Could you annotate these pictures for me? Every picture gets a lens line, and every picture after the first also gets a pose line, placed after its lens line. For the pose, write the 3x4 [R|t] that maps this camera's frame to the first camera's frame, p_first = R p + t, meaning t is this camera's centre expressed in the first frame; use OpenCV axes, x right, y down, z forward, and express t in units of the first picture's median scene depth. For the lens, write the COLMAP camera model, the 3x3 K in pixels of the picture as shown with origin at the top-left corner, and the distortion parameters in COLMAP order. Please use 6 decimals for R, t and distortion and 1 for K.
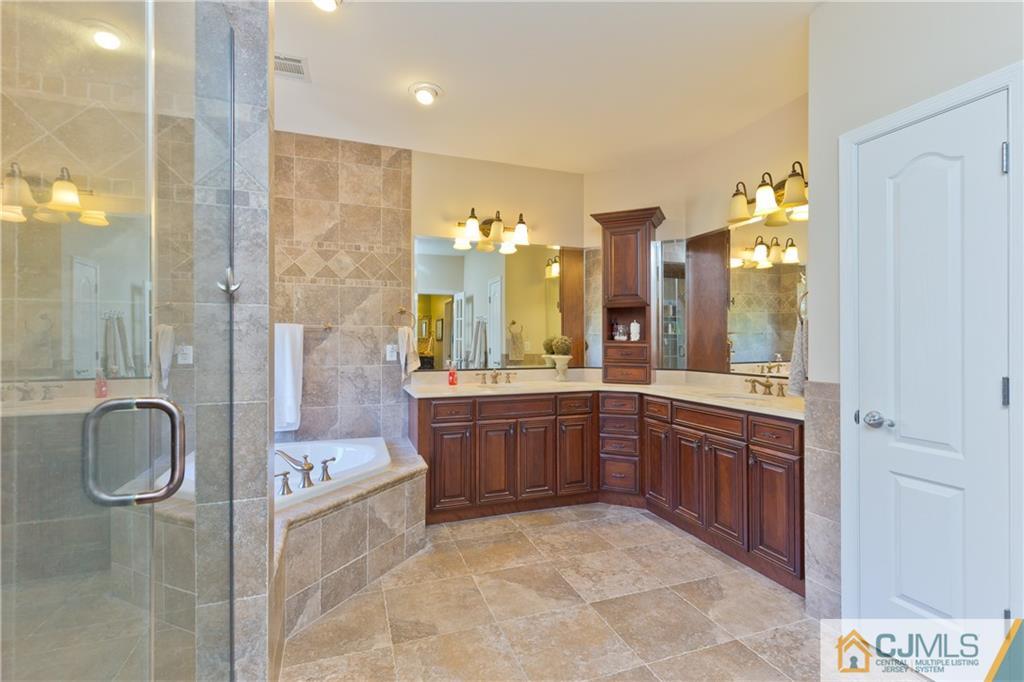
lens RADIAL K [[467.3, 0, 511.1], [0, 467.3, 338.5], [0, 0, 1]] dist [0.001388, -0.002357]
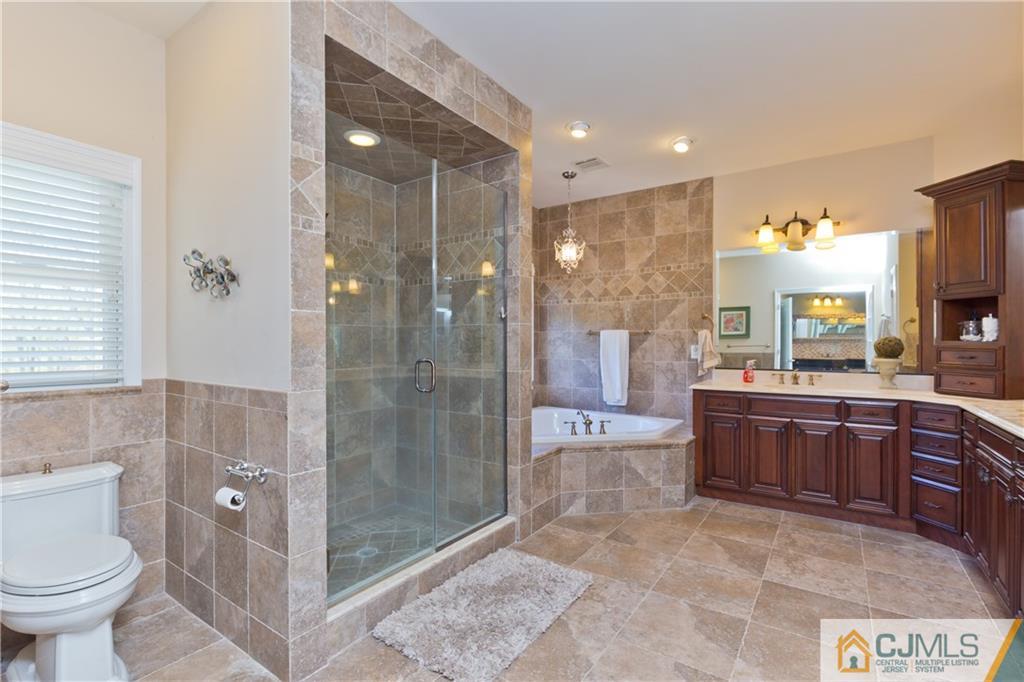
lens RADIAL K [[467.3, 0, 511.9], [0, 467.3, 342.7], [0, 0, 1]] dist [0.001388, -0.002357]
pose [[0.571893, -0.000889, -0.820328, 0.475954], [0.004078, 0.999990, 0.001759, 0.003171], [0.820318, -0.004351, 0.571891, -0.073647]]
